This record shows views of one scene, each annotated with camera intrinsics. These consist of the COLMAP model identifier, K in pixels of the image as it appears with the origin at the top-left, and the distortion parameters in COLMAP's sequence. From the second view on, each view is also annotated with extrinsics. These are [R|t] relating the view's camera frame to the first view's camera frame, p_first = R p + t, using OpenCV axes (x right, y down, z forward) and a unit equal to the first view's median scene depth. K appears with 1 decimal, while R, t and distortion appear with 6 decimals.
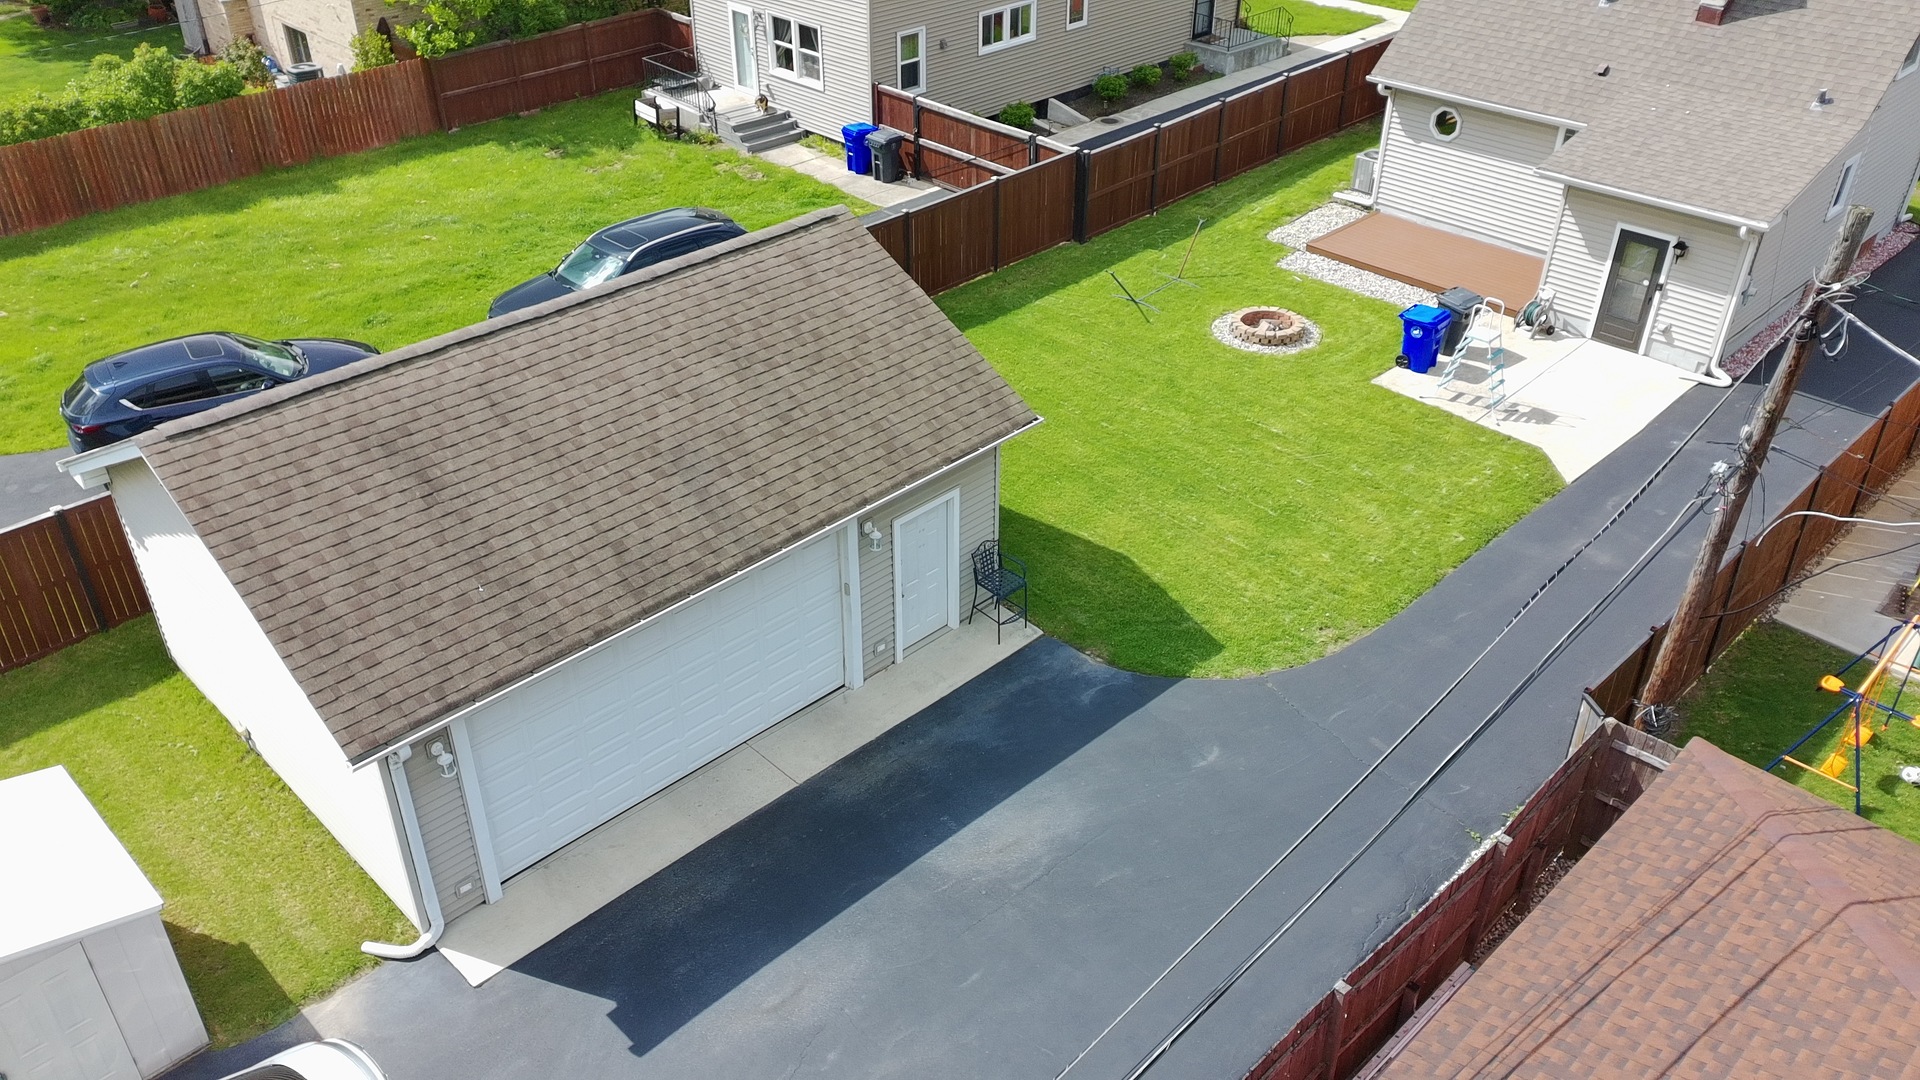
lens RADIAL K [[1468.1, 0, 960.0], [0, 1468.1, 540.0], [0, 0, 1]] dist [0.067916, -0.075009]
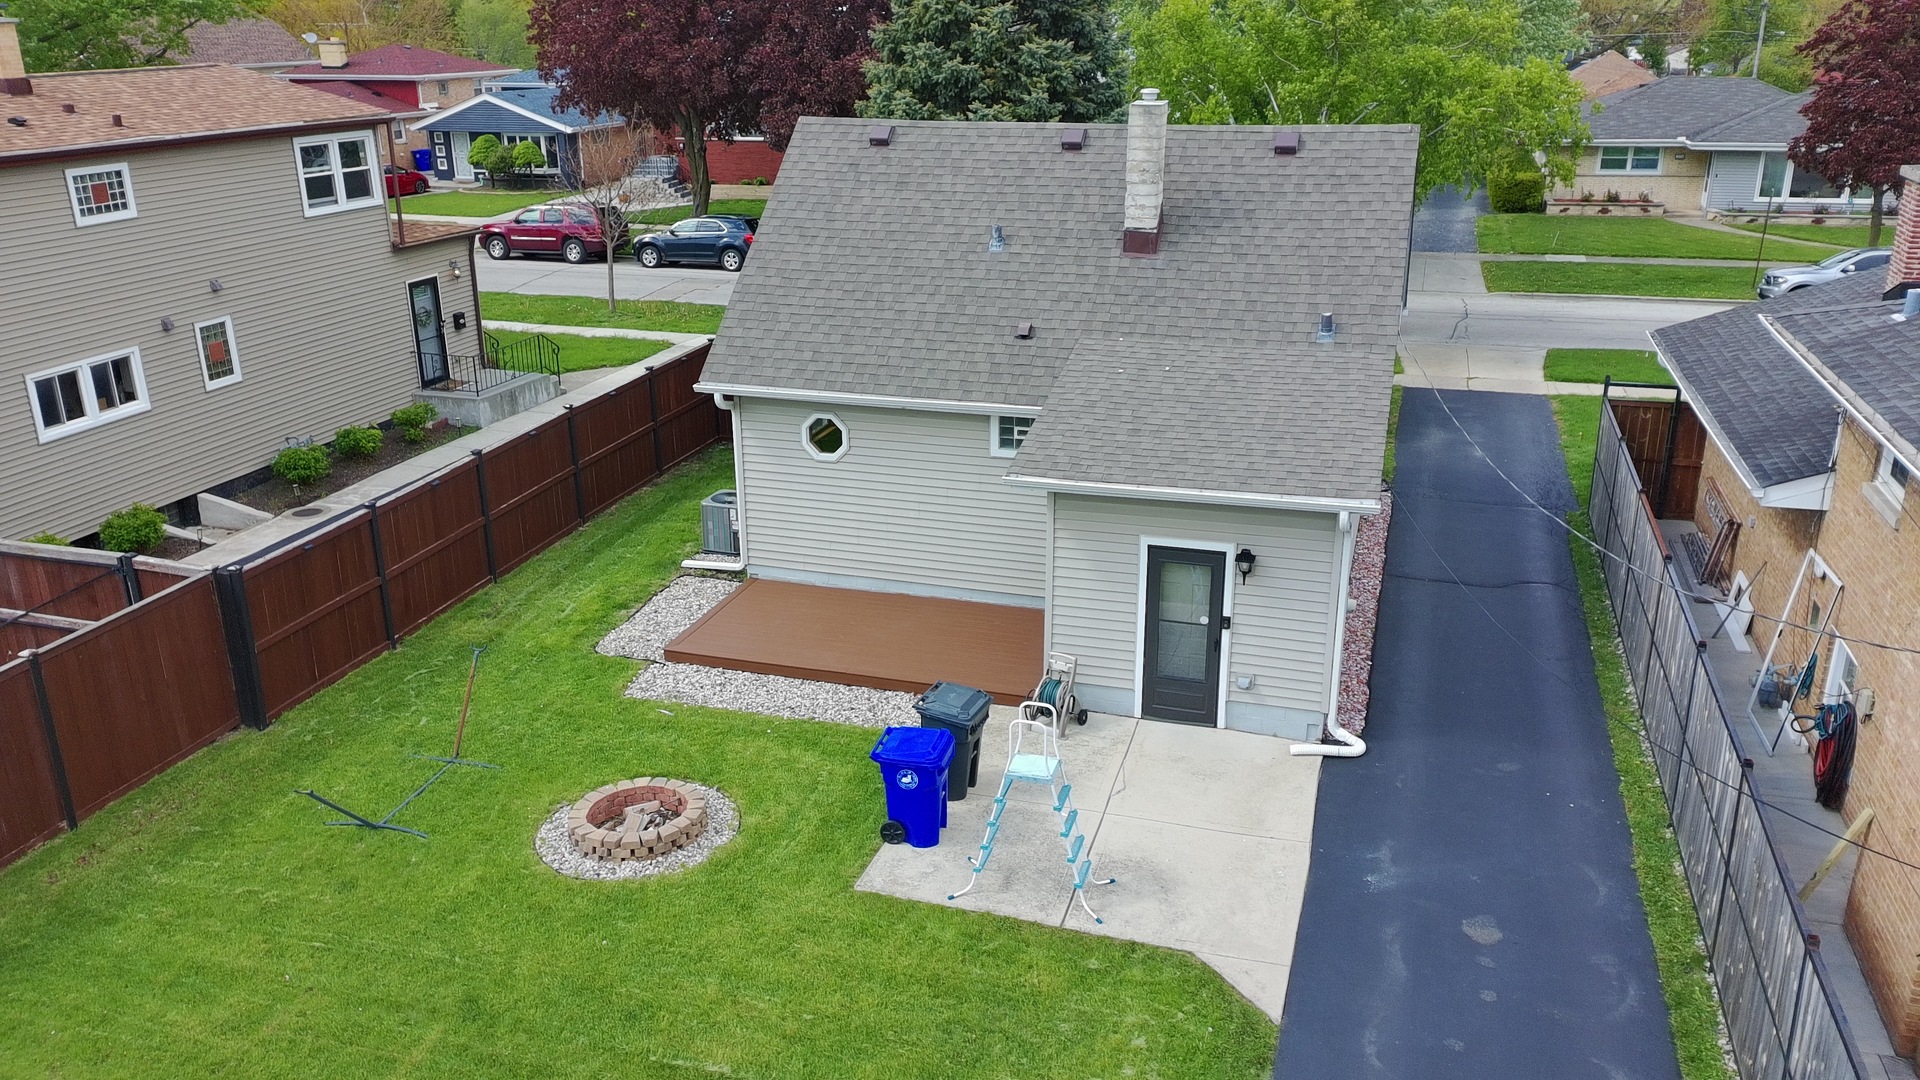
lens RADIAL K [[1468.1, 0, 960.0], [0, 1468.1, 540.0], [0, 0, 1]] dist [0.067916, -0.075009]
pose [[0.882065, -0.166922, 0.440566, 0.083360], [0.266364, 0.948017, -0.174106, -0.106984], [-0.388602, 0.270924, 0.880675, 0.411772]]
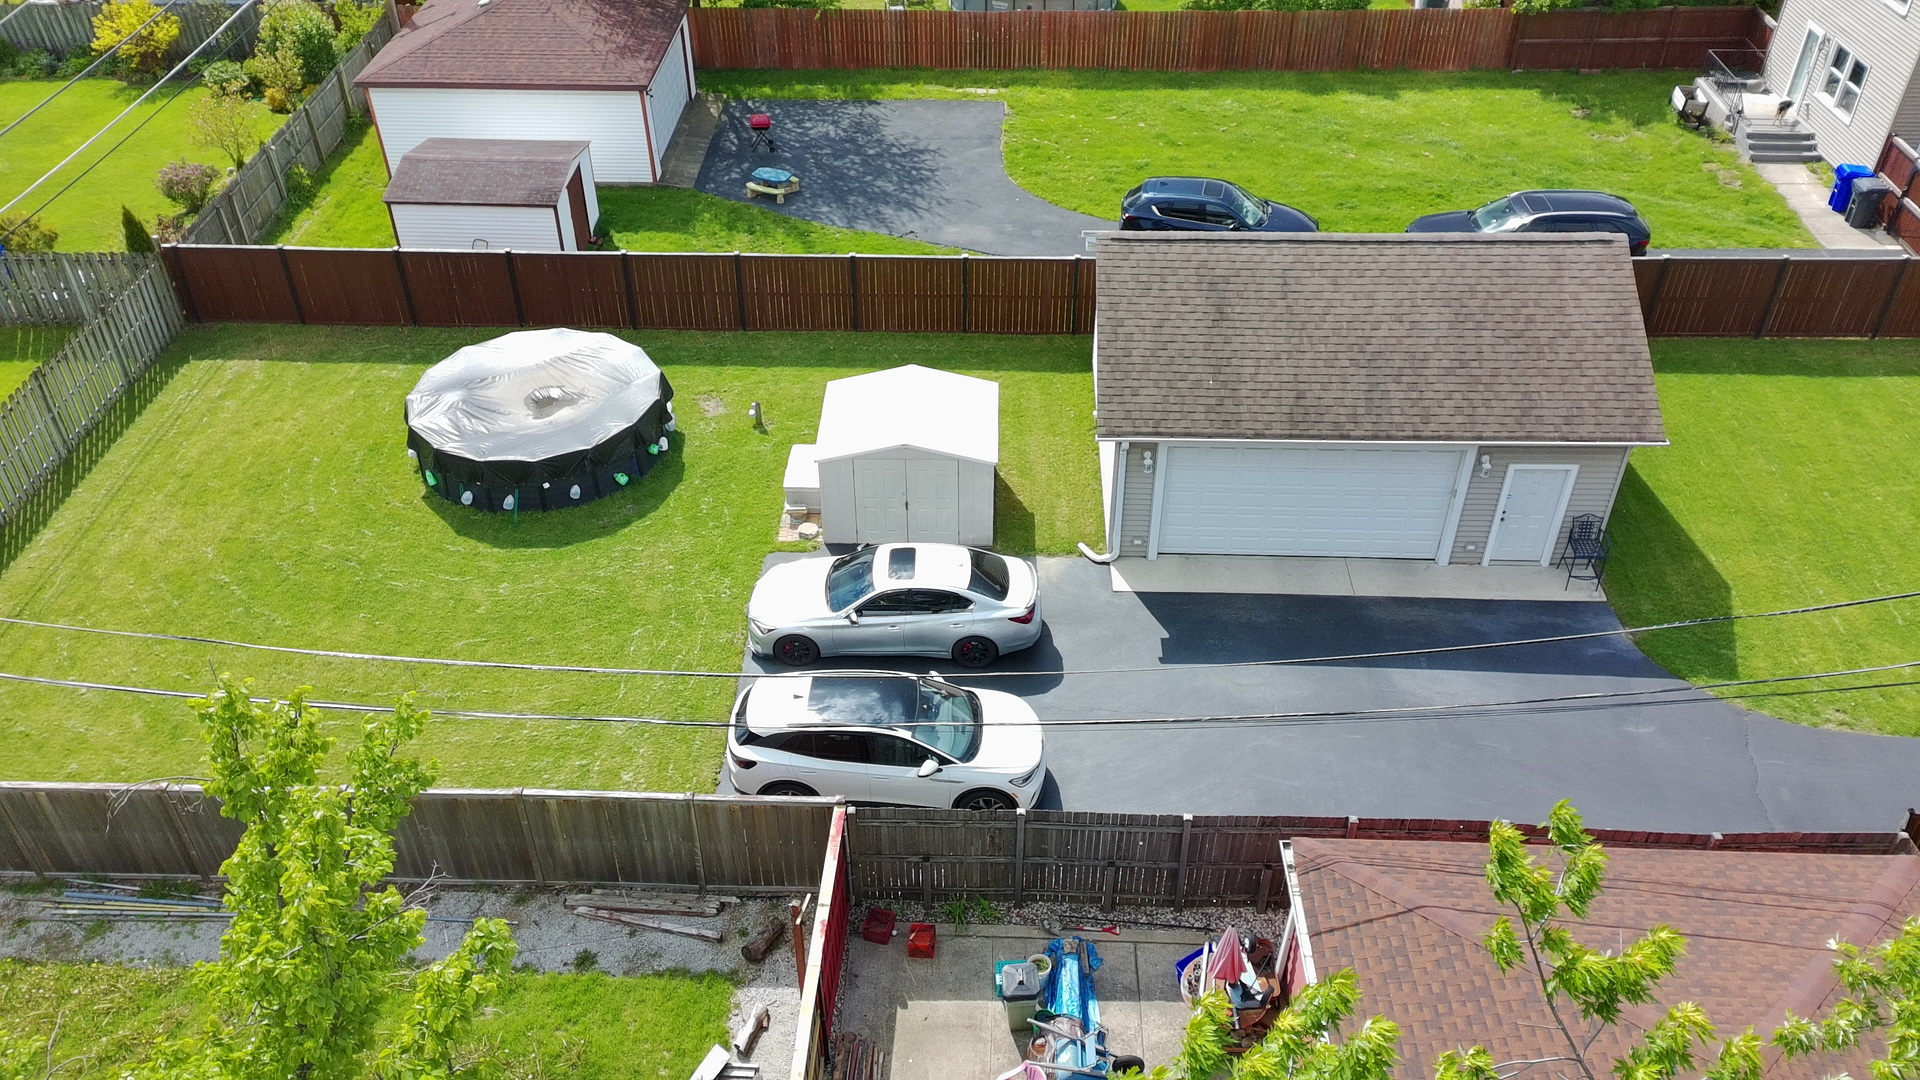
lens RADIAL K [[1468.1, 0, 960.0], [0, 1468.1, 540.0], [0, 0, 1]] dist [0.067916, -0.075009]
pose [[0.686397, 0.445026, -0.575162, 0.255642], [-0.394081, 0.892324, 0.220132, -0.030591], [0.611195, 0.075562, 0.787865, -0.236524]]
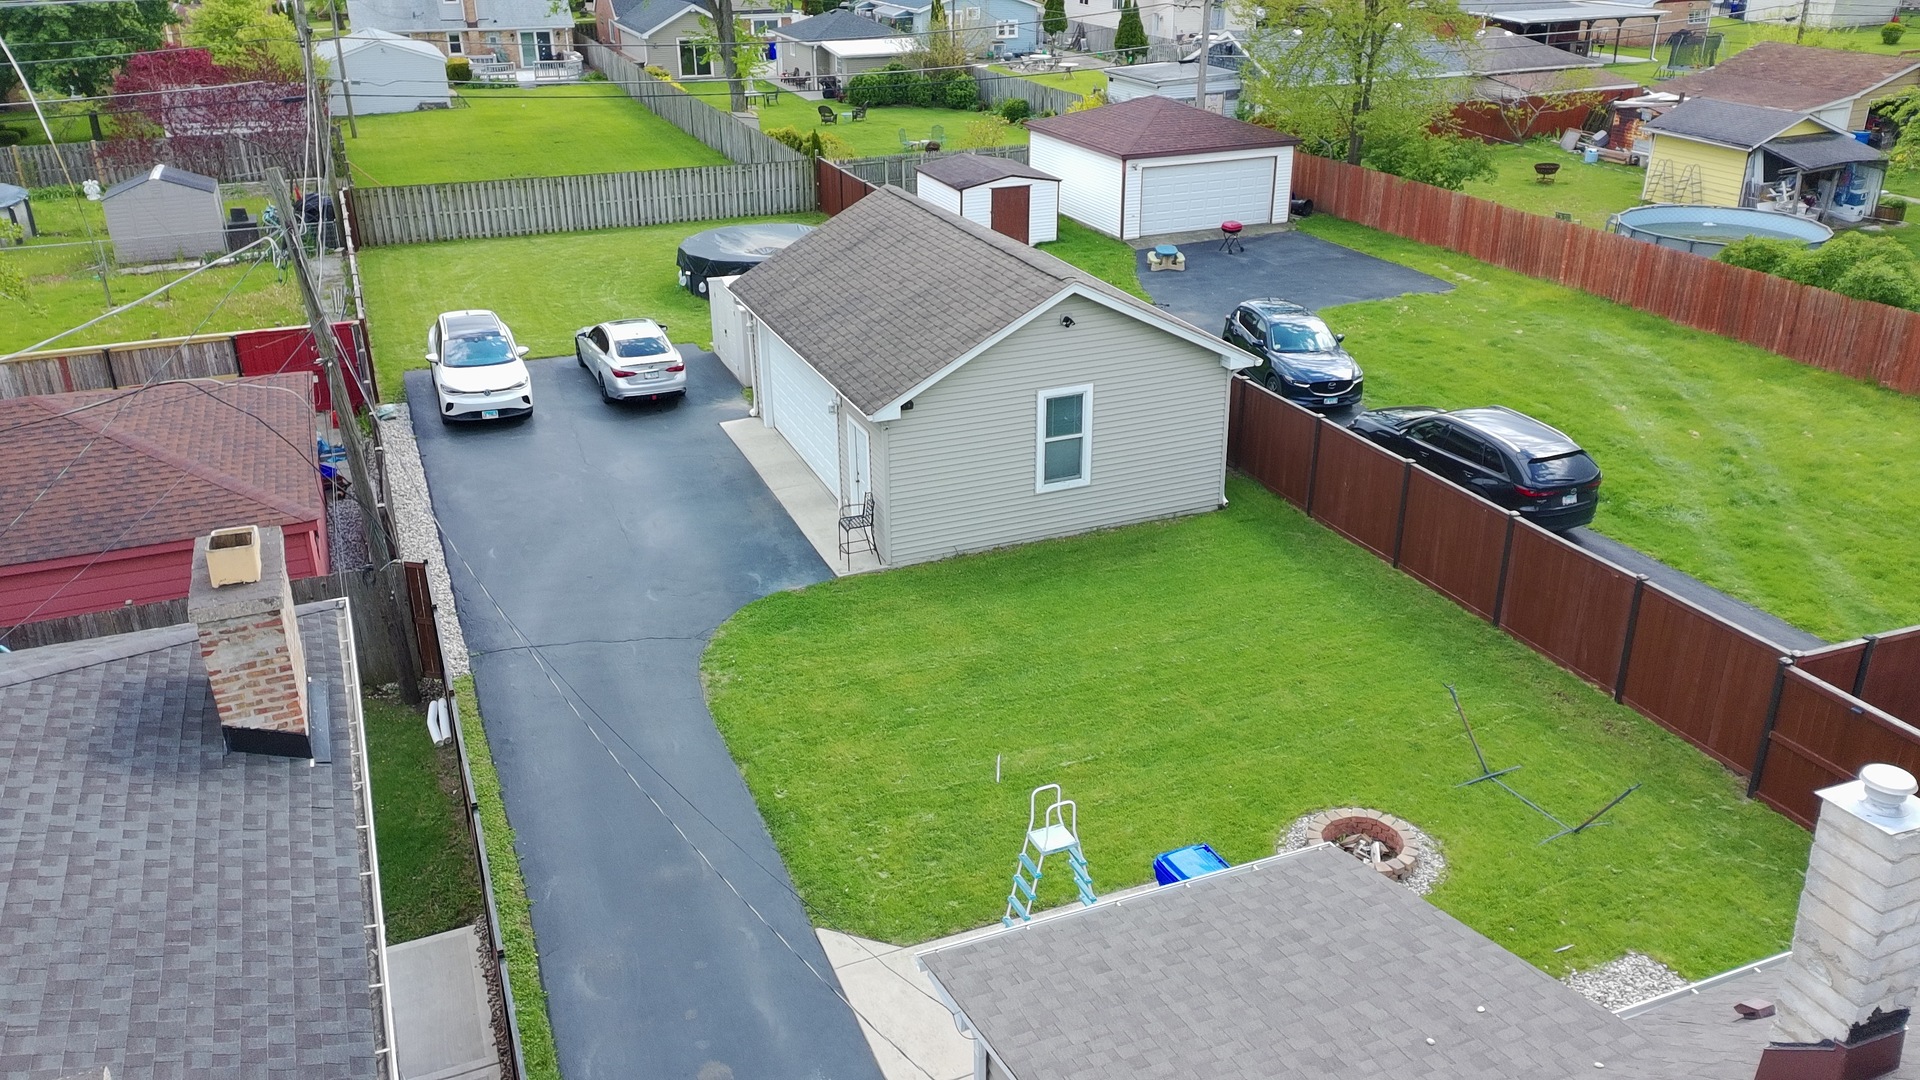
lens RADIAL K [[1468.1, 0, 960.0], [0, 1468.1, 540.0], [0, 0, 1]] dist [0.067916, -0.075009]
pose [[-0.379885, 0.383867, -0.841626, 0.710666], [-0.500372, 0.679962, 0.535985, -0.457581], [0.778020, 0.624738, -0.066231, 0.757532]]
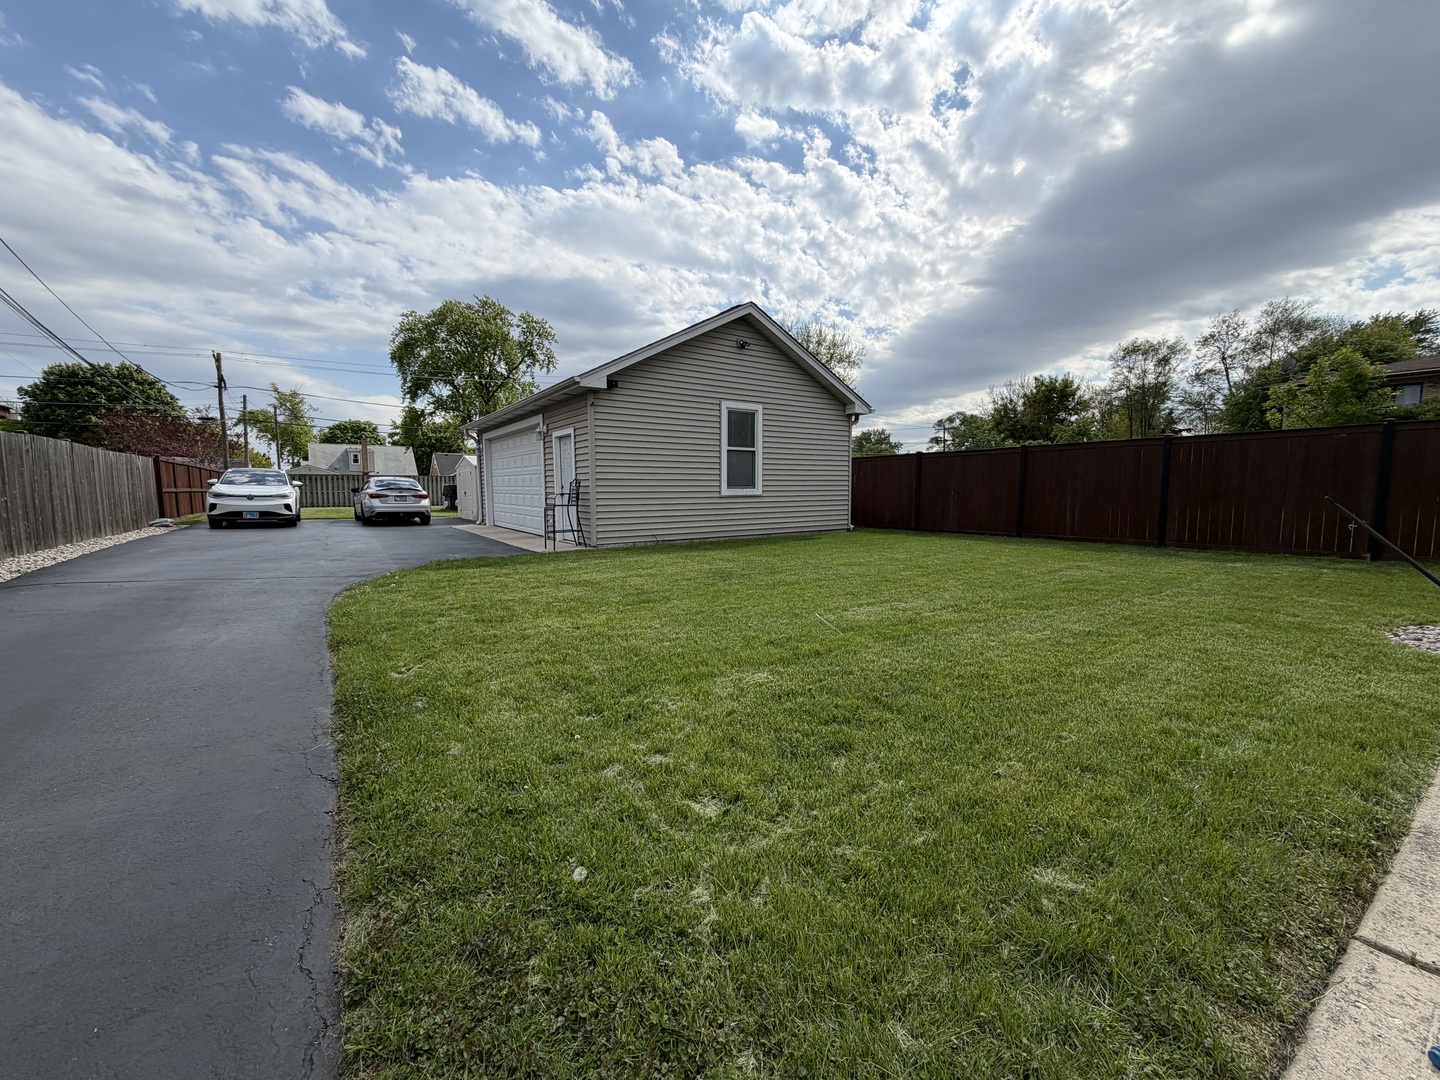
lens RADIAL K [[573.9, 0, 712.5], [0, 573.9, 540.4], [0, 0, 1]] dist [0.000280, -0.000015]
pose [[-0.181154, 0.094425, -0.978911, 0.337306], [-0.532320, 0.827546, 0.178334, -0.071525], [0.826933, 0.553400, -0.099649, 0.768671]]
